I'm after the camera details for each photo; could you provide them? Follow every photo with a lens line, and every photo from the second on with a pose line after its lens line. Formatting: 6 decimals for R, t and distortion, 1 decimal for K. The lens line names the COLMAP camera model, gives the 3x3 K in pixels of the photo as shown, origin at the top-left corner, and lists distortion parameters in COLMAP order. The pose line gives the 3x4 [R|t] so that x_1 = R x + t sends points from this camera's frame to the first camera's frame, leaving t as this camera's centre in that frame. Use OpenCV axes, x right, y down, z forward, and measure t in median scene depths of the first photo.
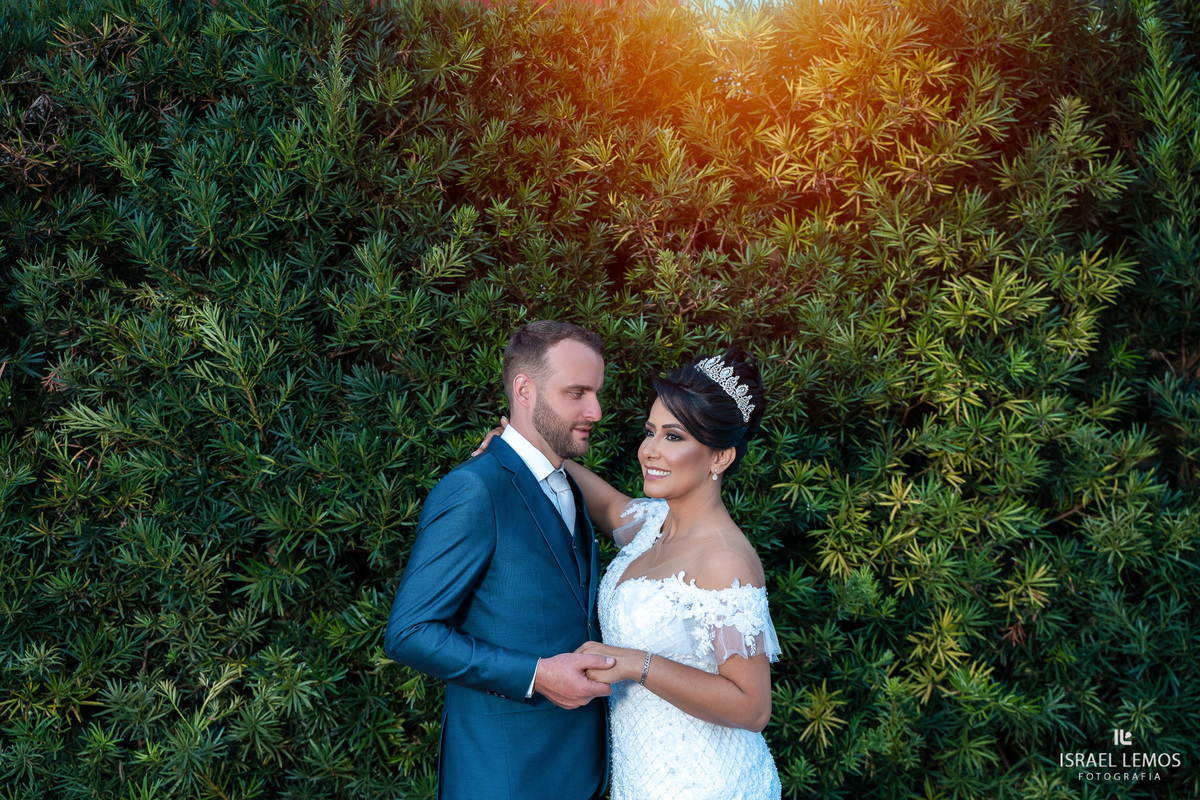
lens RADIAL K [[1672.0, 0, 595.6], [0, 1672.0, 400.5], [0, 0, 1]] dist [0.223272, 0.000000]
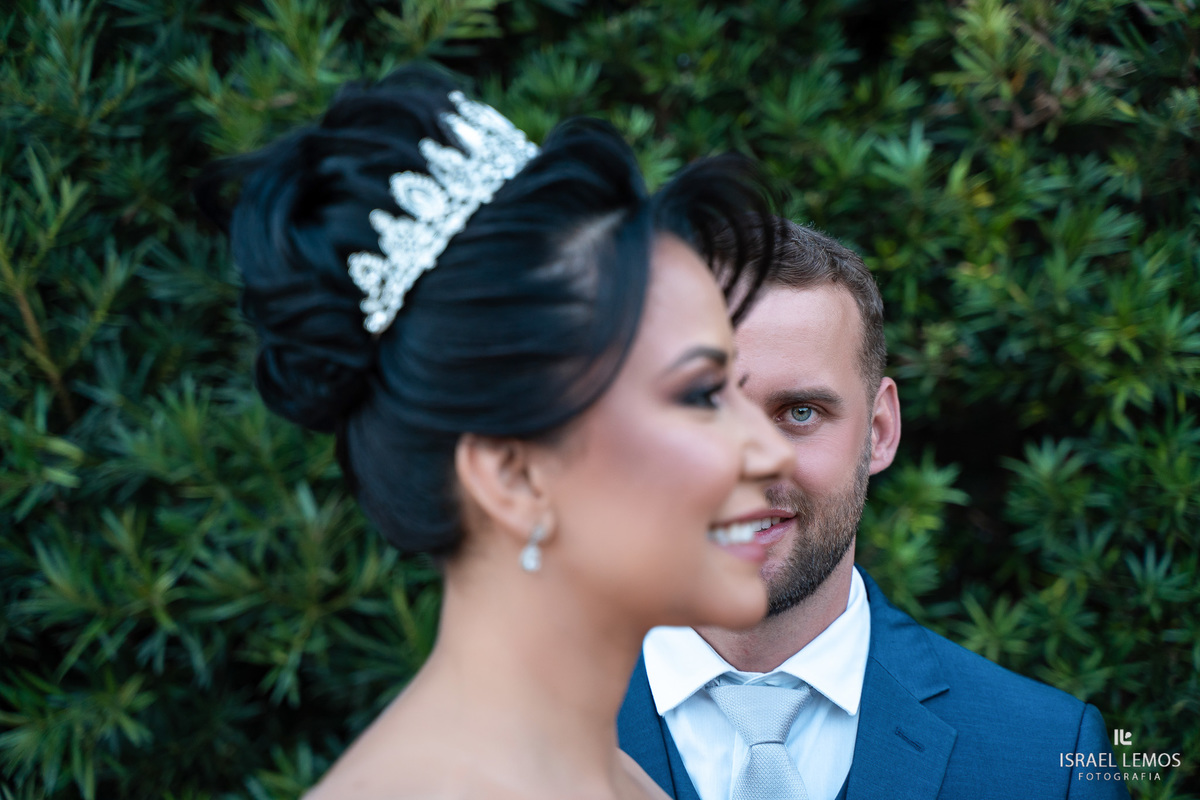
lens RADIAL K [[2435.8, 0, 652.1], [0, 2435.8, 370.7], [0, 0, 1]] dist [0.451334, 0.000000]
pose [[0.987334, 0.018266, -0.157599, 0.060179], [-0.018635, 0.999826, -0.000863, 0.011959], [0.157556, 0.003789, 0.987503, 0.372902]]
